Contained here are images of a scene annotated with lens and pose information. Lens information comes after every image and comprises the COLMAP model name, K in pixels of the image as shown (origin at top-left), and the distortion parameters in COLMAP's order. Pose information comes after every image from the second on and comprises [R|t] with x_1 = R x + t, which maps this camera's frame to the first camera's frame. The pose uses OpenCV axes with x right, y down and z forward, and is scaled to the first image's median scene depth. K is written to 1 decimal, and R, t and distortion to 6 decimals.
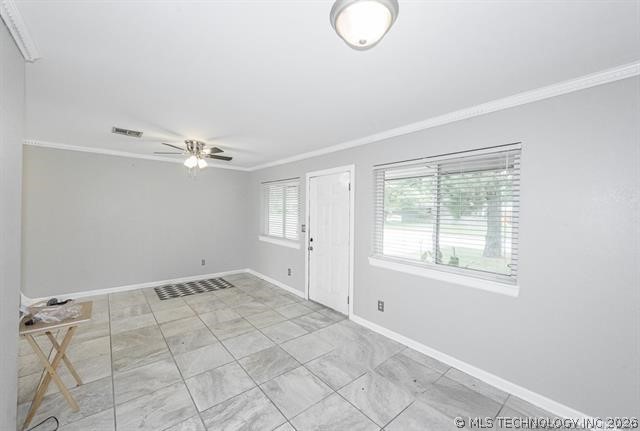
lens RADIAL K [[253.9, 0, 322.1], [0, 253.9, 215.6], [0, 0, 1]] dist [0.007090, -0.000136]
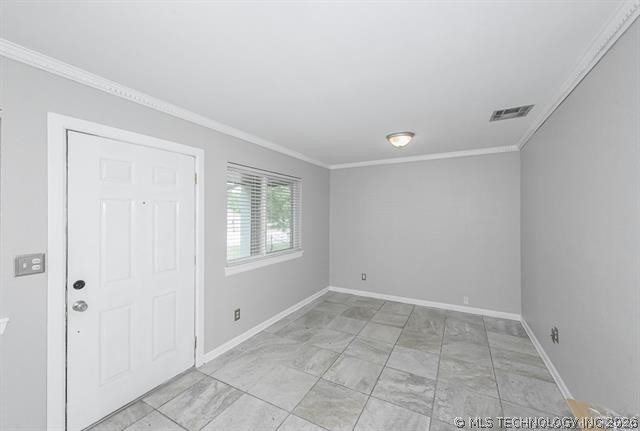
lens RADIAL K [[253.9, 0, 318.6], [0, 253.9, 212.2], [0, 0, 1]] dist [0.007090, -0.000136]
pose [[-0.350767, -0.006408, 0.936441, -0.715632], [0.010002, 0.999894, 0.010589, -0.027876], [-0.936409, 0.013081, -0.350666, 0.996899]]
